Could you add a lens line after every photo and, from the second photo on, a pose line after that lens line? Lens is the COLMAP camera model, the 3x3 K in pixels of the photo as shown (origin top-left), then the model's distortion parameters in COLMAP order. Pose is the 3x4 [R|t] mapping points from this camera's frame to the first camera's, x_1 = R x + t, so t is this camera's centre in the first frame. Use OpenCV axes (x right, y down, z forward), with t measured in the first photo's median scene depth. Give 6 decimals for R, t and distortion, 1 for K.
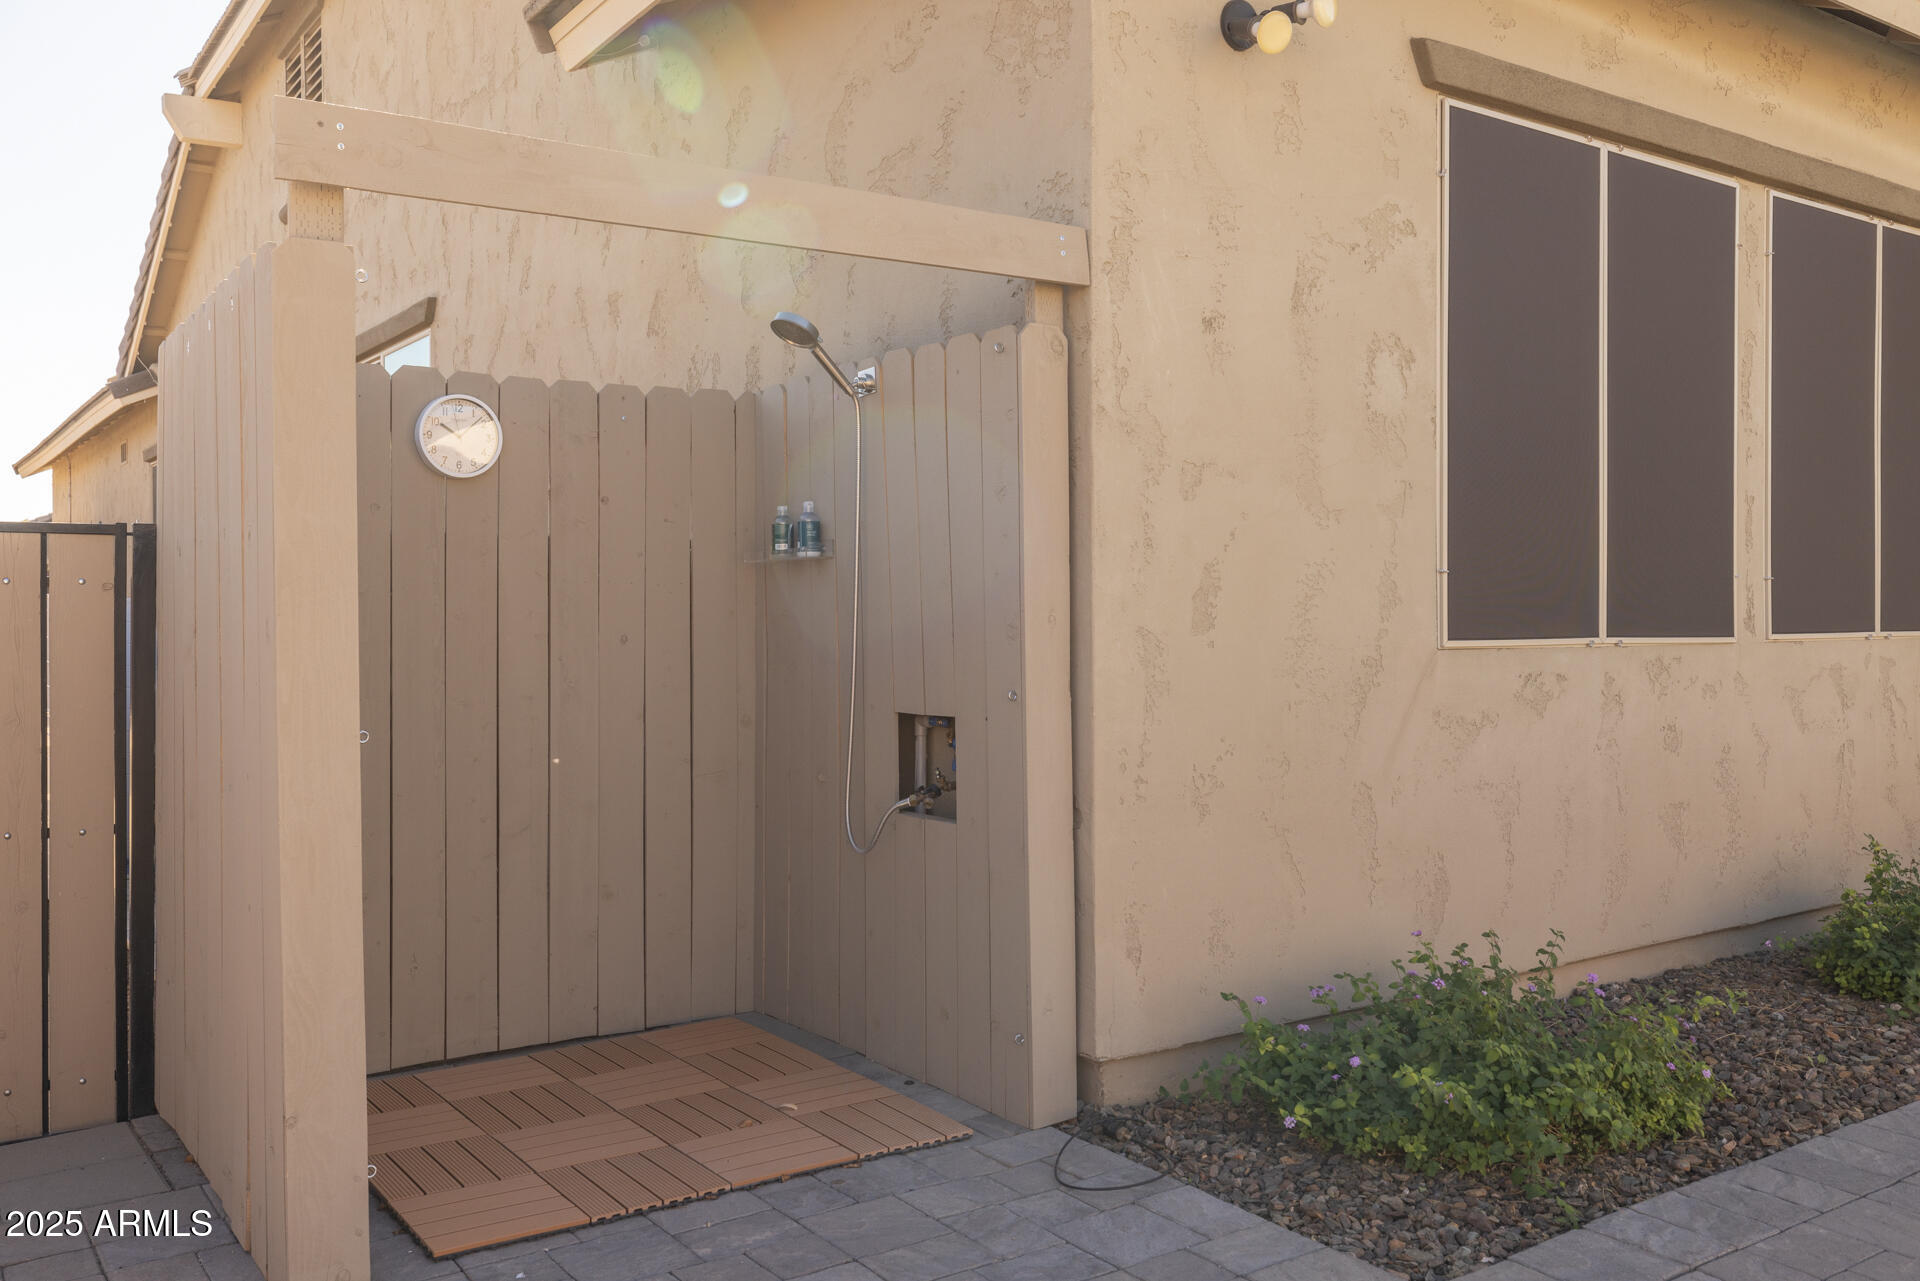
lens RADIAL K [[1605.4, 0, 954.1], [0, 1605.4, 612.2], [0, 0, 1]] dist [0.000406, 0.001499]
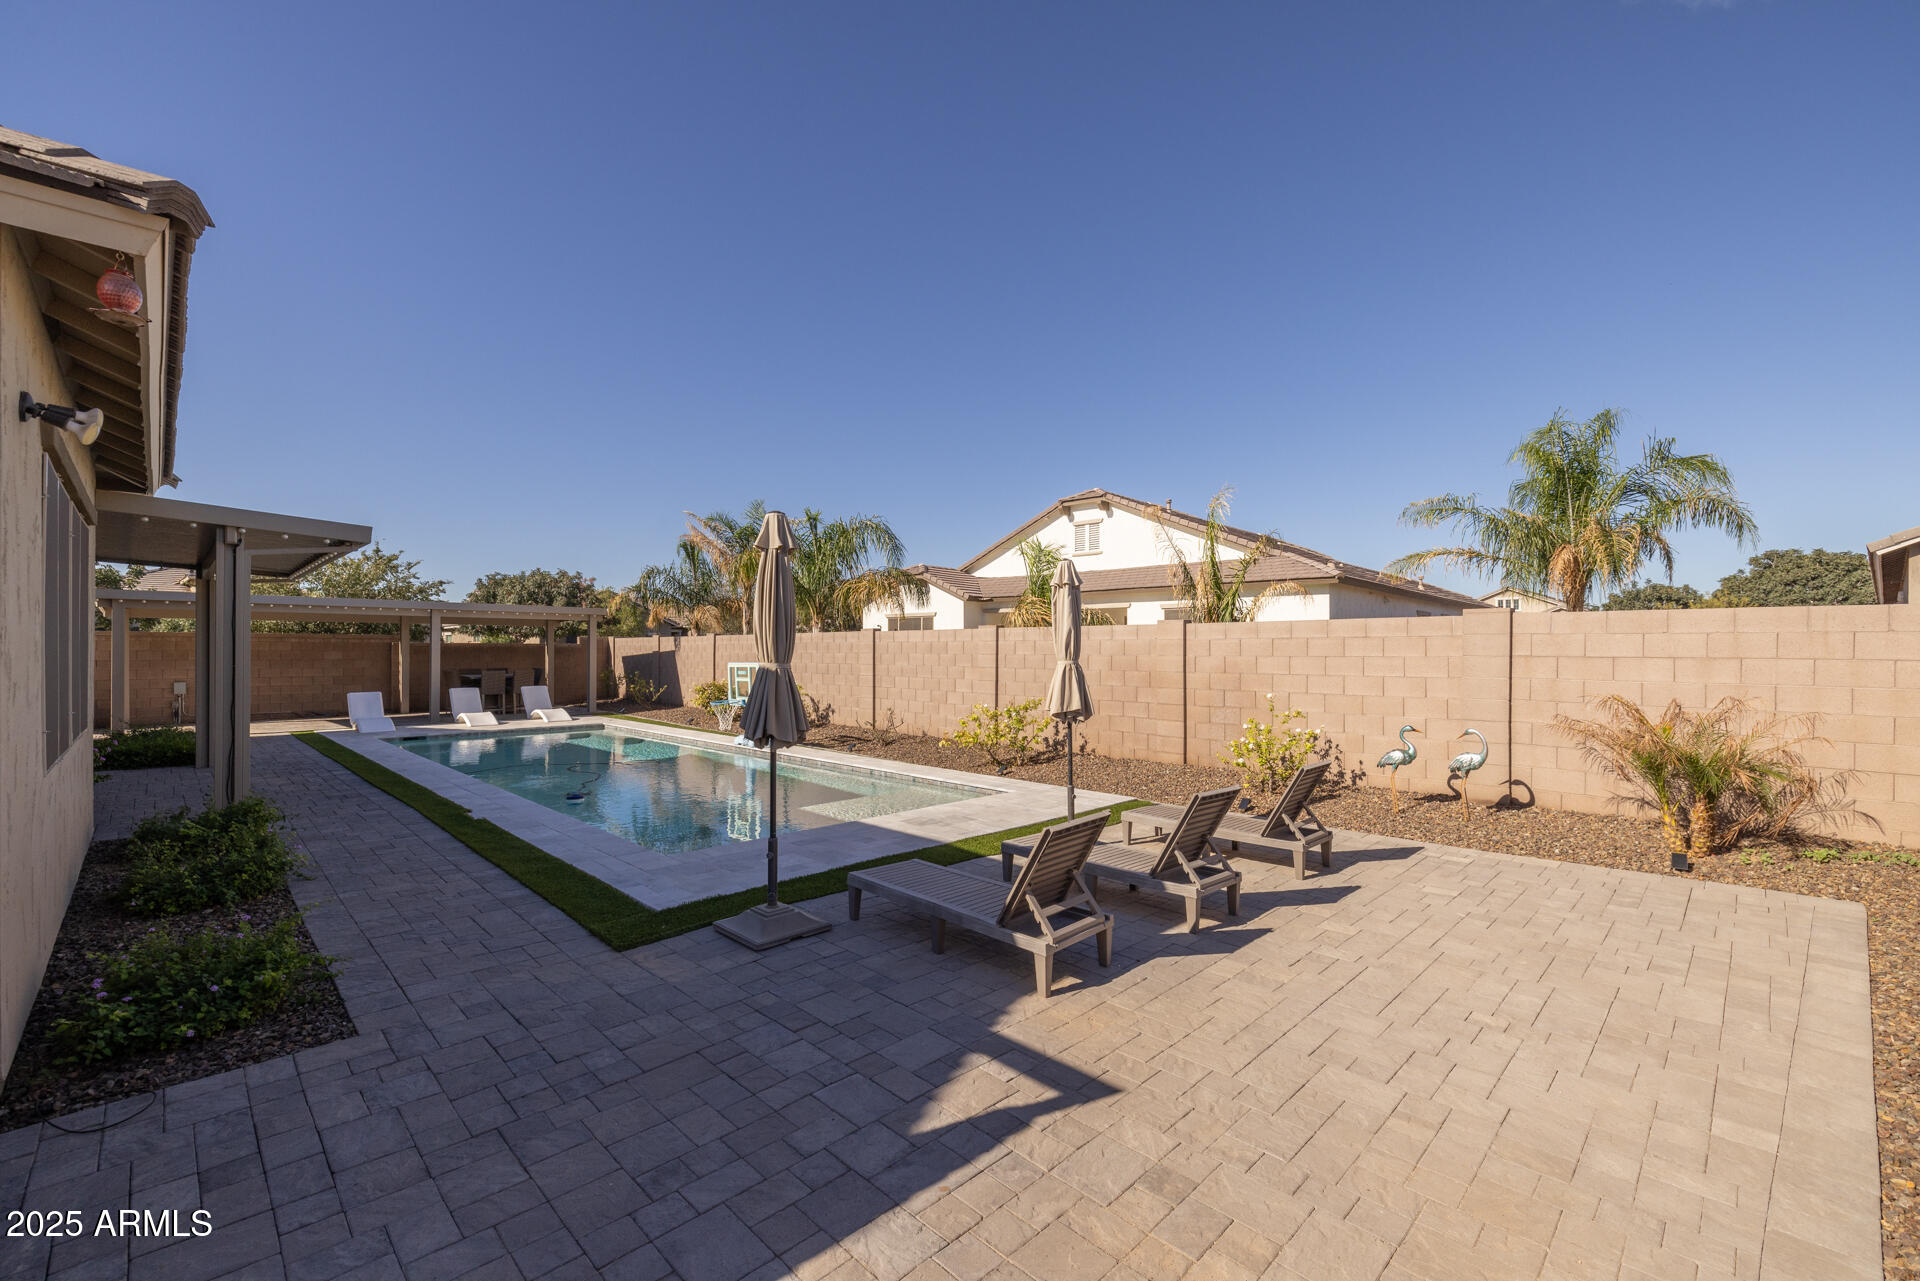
lens RADIAL K [[813.6, 0, 945.9], [0, 813.6, 642.4], [0, 0, 1]] dist [0.011604, -0.000967]
pose [[-0.164602, 0.008011, 0.986328, -0.759653], [0.004718, 0.999962, -0.007334, -0.120401], [-0.986349, 0.003446, -0.164633, 0.206405]]
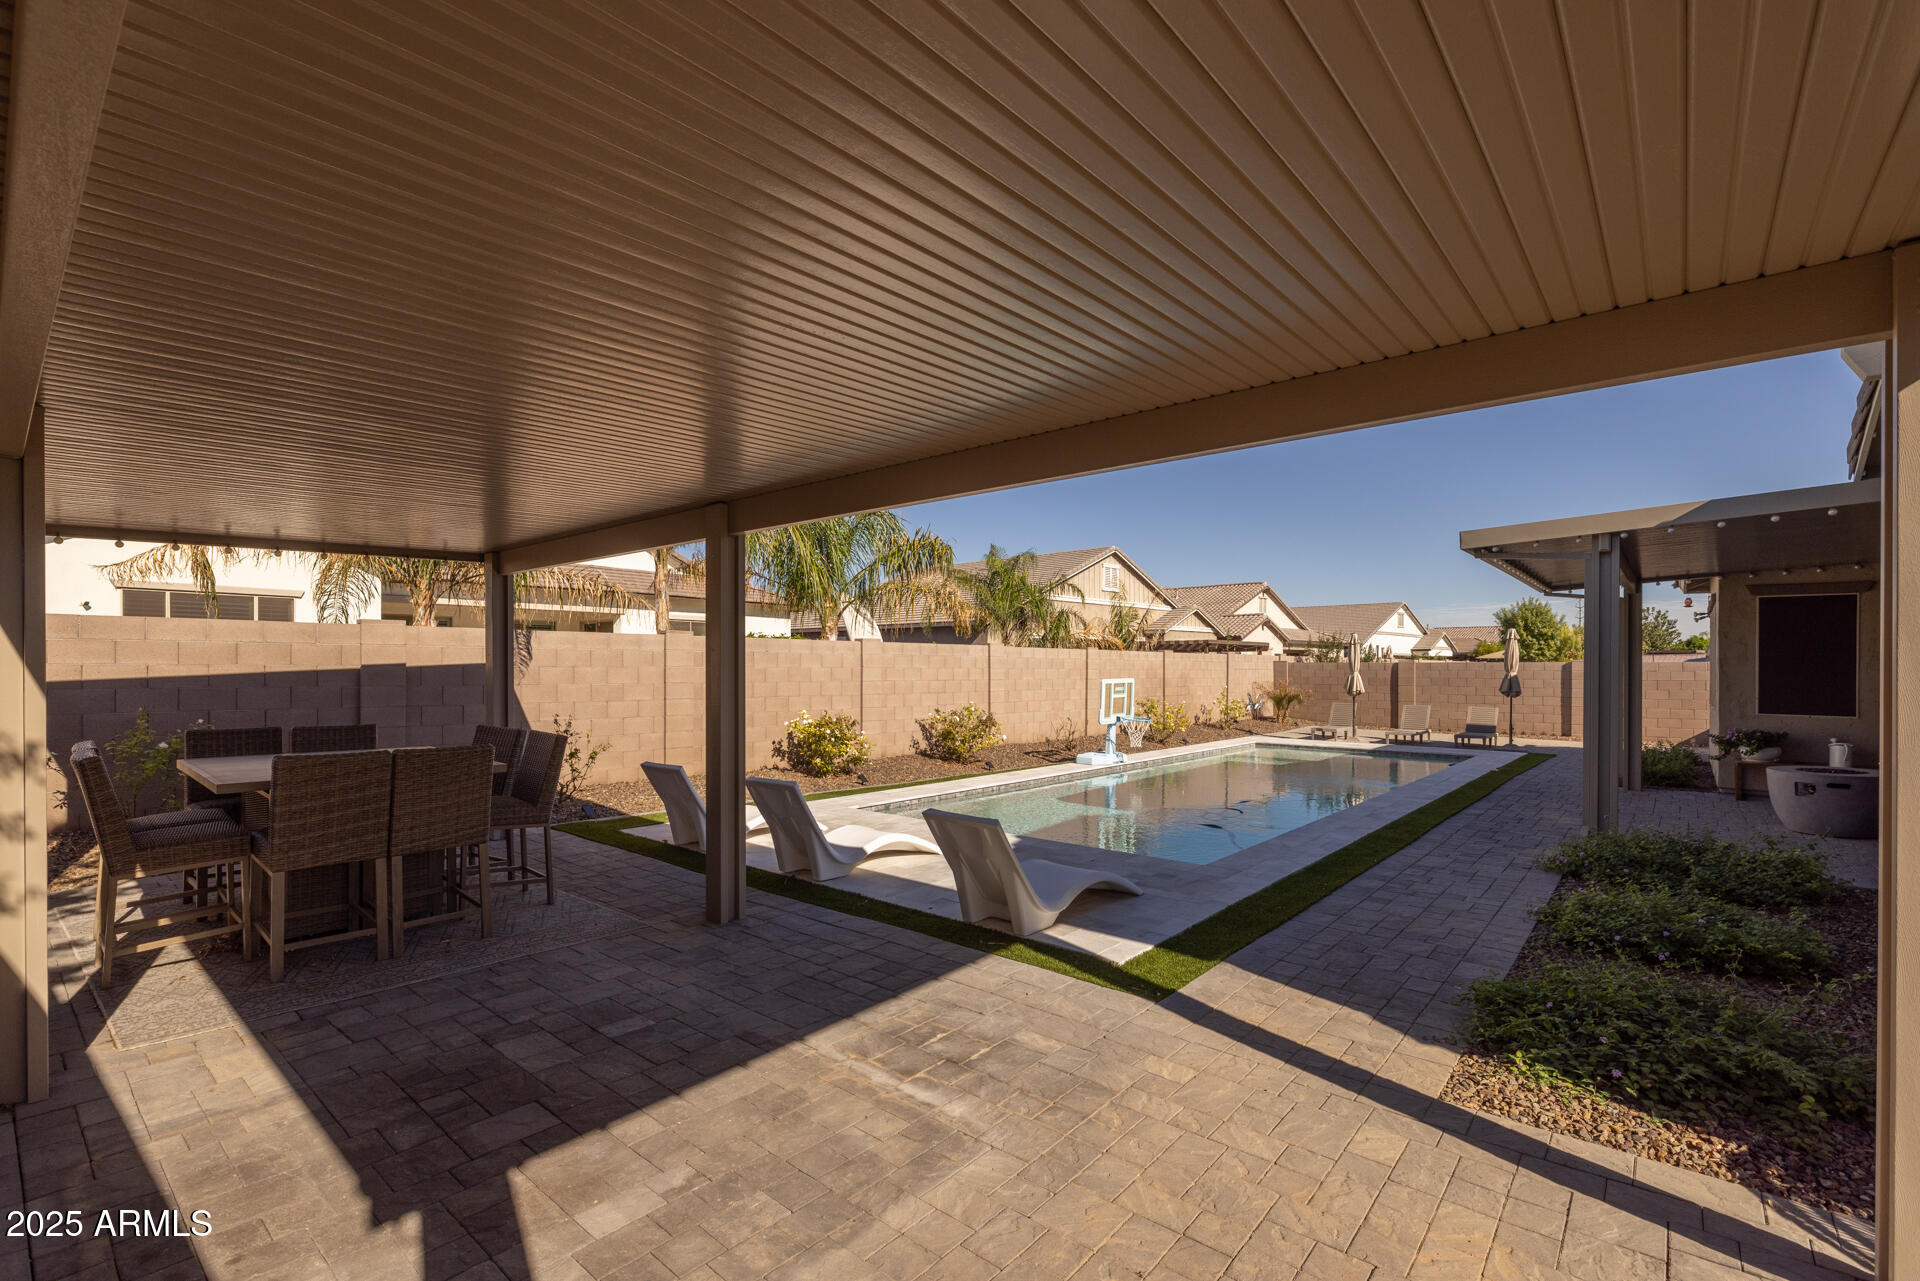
lens RADIAL K [[846.8, 0, 957.2], [0, 846.8, 670.0], [0, 0, 1]] dist [0.001038, 0.000144]
pose [[-0.966521, -0.006135, -0.256514, 4.225566], [-0.008793, 0.999919, 0.009216, -0.125209], [0.256436, 0.011163, -0.966497, 3.644286]]
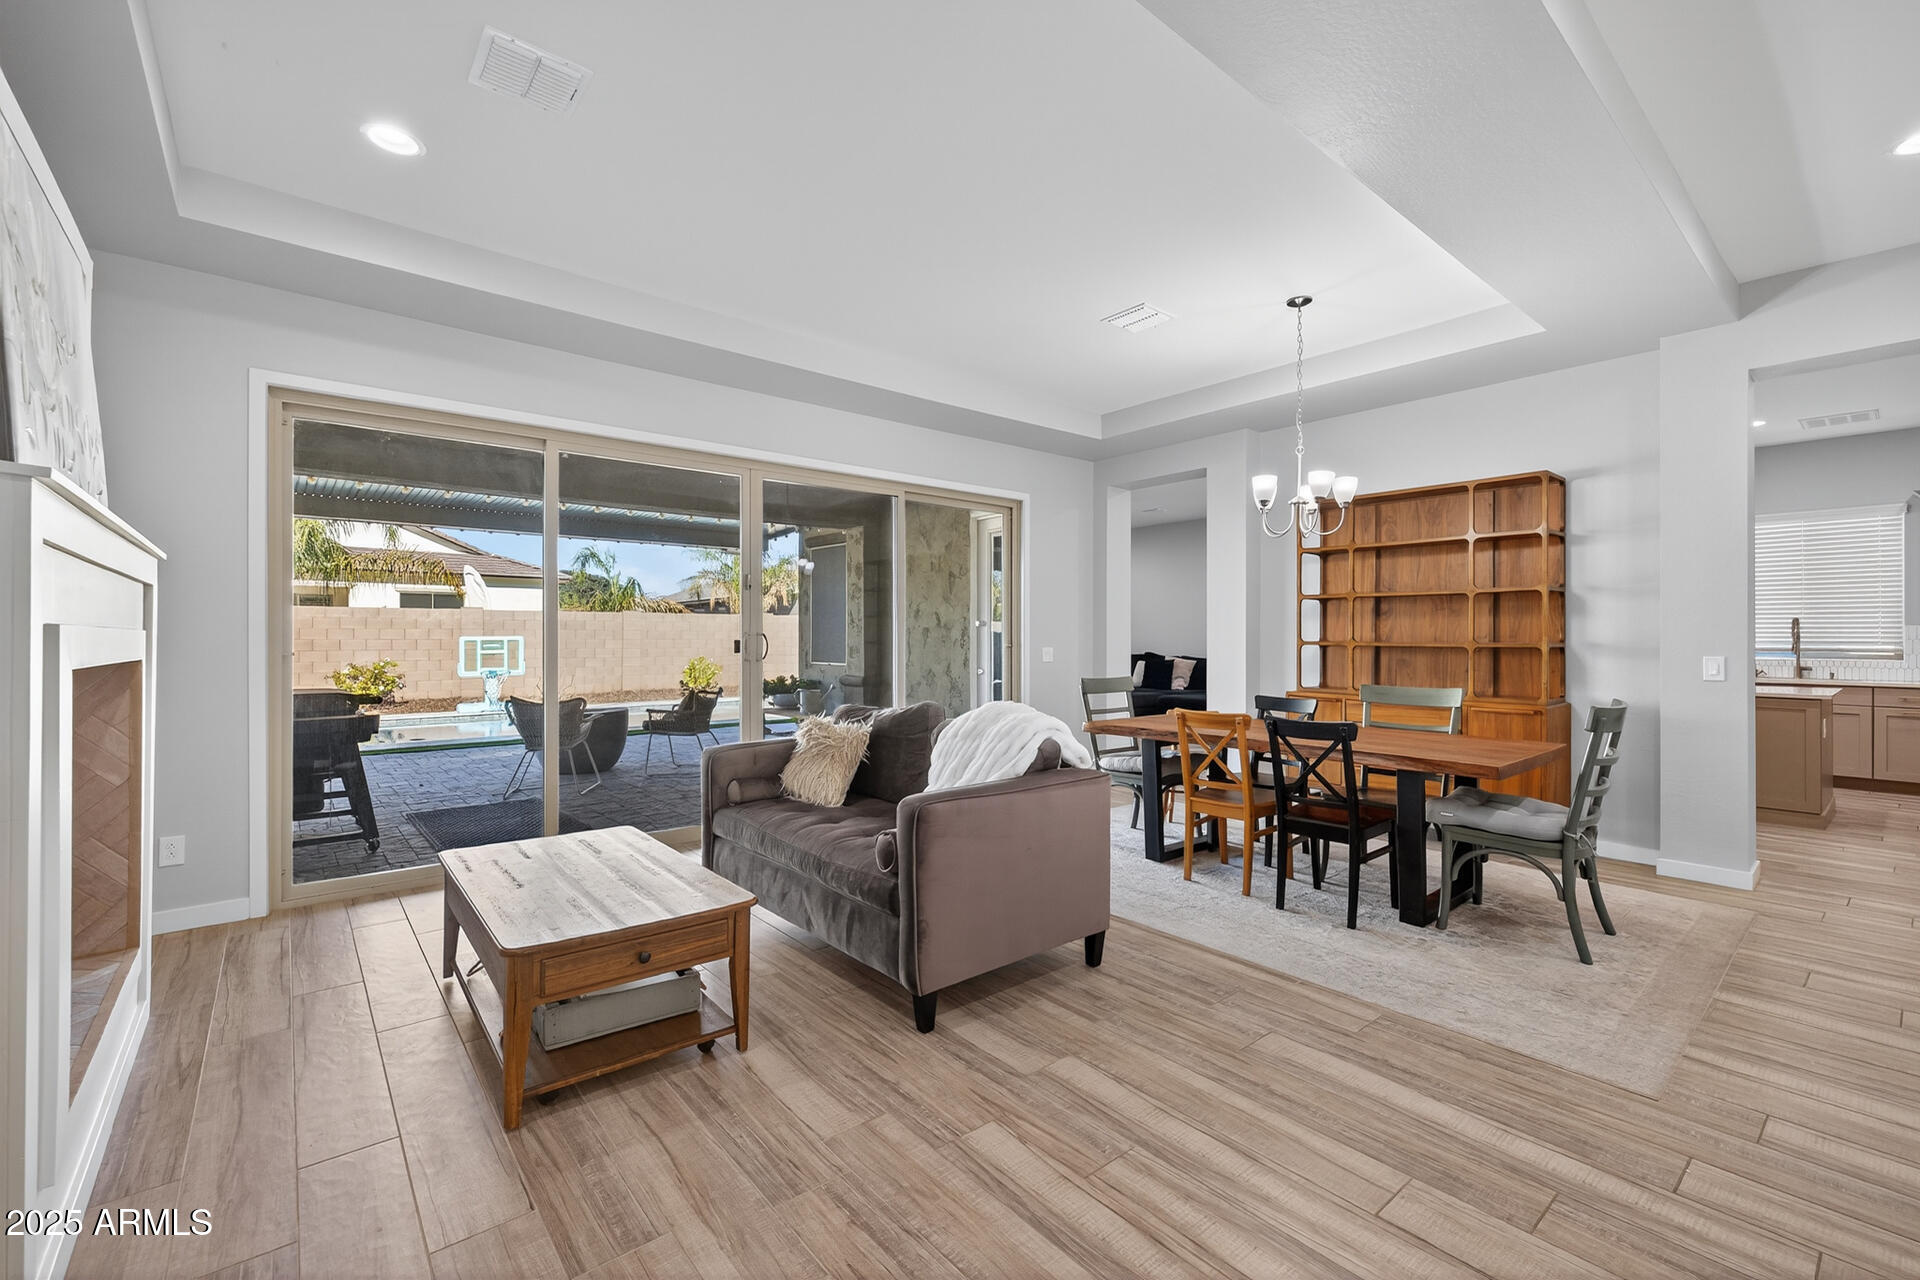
lens RADIAL K [[813.6, 0, 945.9], [0, 813.6, 641.9], [0, 0, 1]] dist [0.011604, -0.000967]
pose [[-0.996371, -0.004701, -0.084990, 0.988870], [-0.005372, 0.999956, 0.007664, -0.078298], [0.084950, 0.008093, -0.996352, 4.301565]]
